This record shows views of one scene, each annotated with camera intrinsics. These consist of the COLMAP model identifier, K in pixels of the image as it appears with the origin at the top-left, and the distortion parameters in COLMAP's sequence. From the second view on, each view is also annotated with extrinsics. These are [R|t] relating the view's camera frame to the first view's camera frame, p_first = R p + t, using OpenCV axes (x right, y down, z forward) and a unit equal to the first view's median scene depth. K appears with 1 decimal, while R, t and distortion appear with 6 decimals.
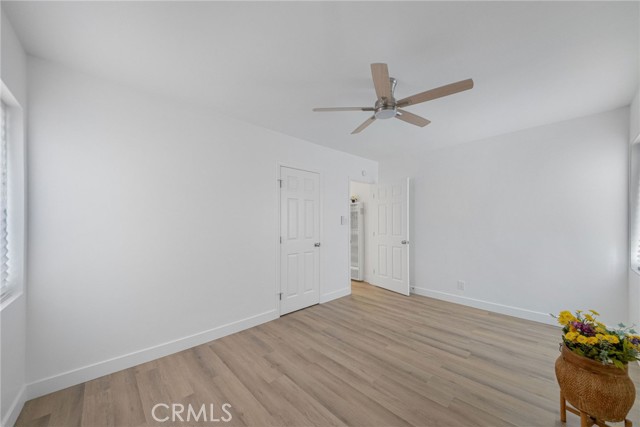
lens RADIAL K [[236.9, 0, 320.0], [0, 236.9, 213.5], [0, 0, 1]] dist [-0.000610, -0.000154]
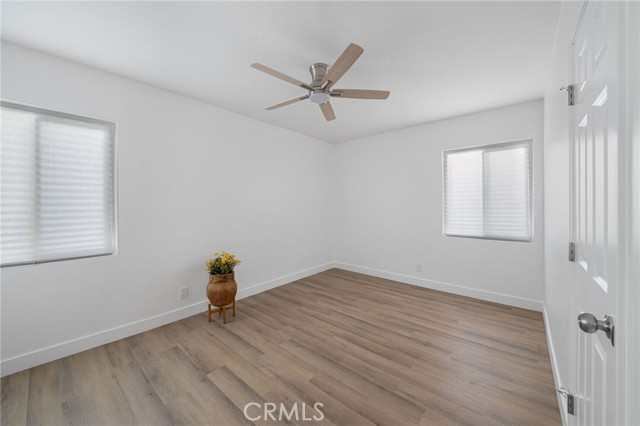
lens RADIAL K [[236.9, 0, 320.0], [0, 236.9, 213.0], [0, 0, 1]] dist [-0.000610, -0.000154]
pose [[-0.993237, 0.007345, -0.115873, 0.382300], [0.007816, 0.999963, -0.003617, 0.073650], [0.115842, -0.004498, -0.993257, 1.947100]]
